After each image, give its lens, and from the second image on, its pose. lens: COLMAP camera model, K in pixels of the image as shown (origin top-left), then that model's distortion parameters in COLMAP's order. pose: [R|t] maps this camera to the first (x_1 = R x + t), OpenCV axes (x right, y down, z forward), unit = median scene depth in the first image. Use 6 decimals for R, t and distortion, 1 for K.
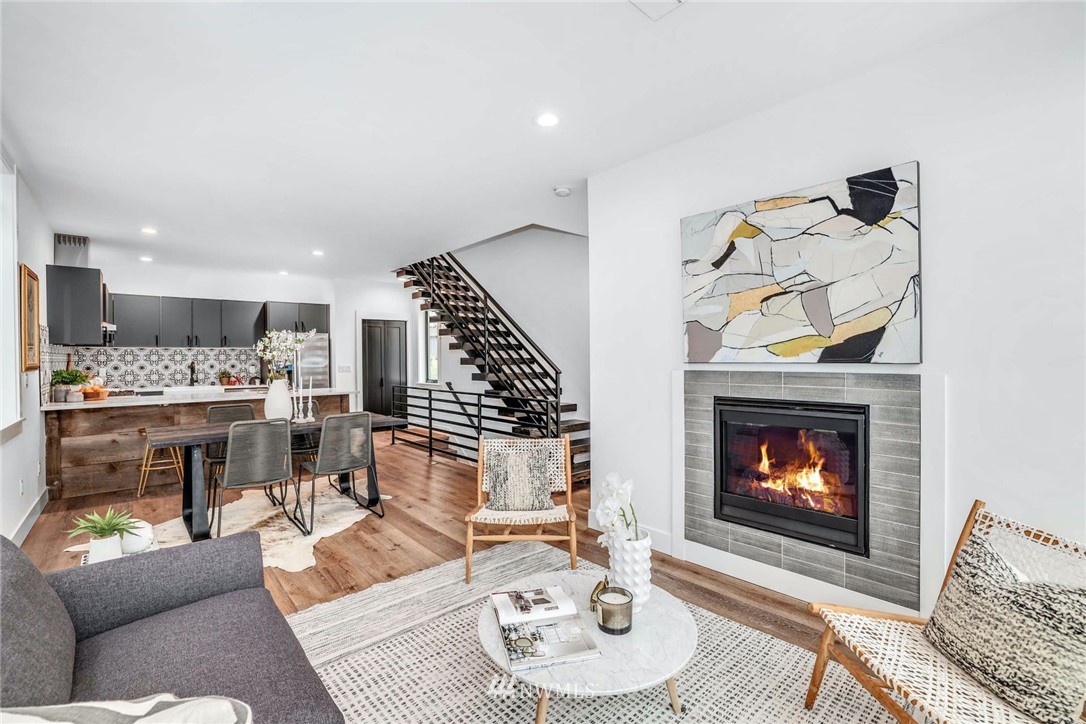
lens RADIAL K [[490.9, 0, 535.3], [0, 490.9, 362.8], [0, 0, 1]] dist [-0.000210, 0.000349]
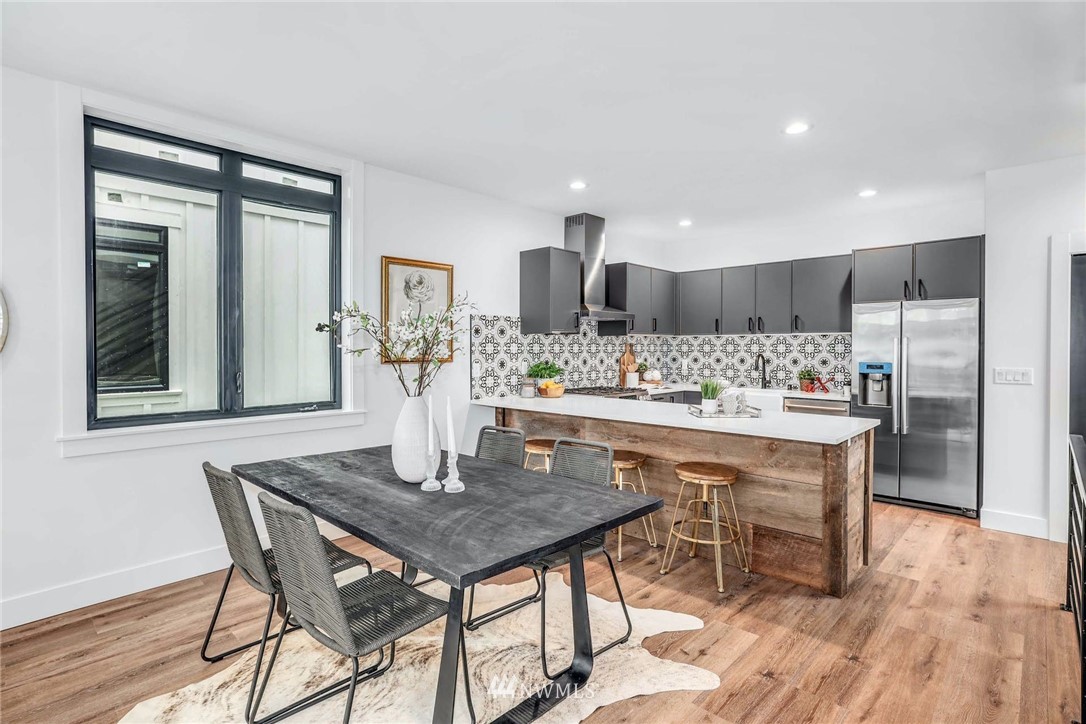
lens RADIAL K [[541.1, 0, 536.9], [0, 541.1, 358.3], [0, 0, 1]] dist [-0.001203, 0.000151]
pose [[0.129844, 0.027138, -0.991163, 0.030257], [-0.008115, 0.999621, 0.026306, -0.013838], [0.991501, 0.004627, 0.130015, 0.554390]]
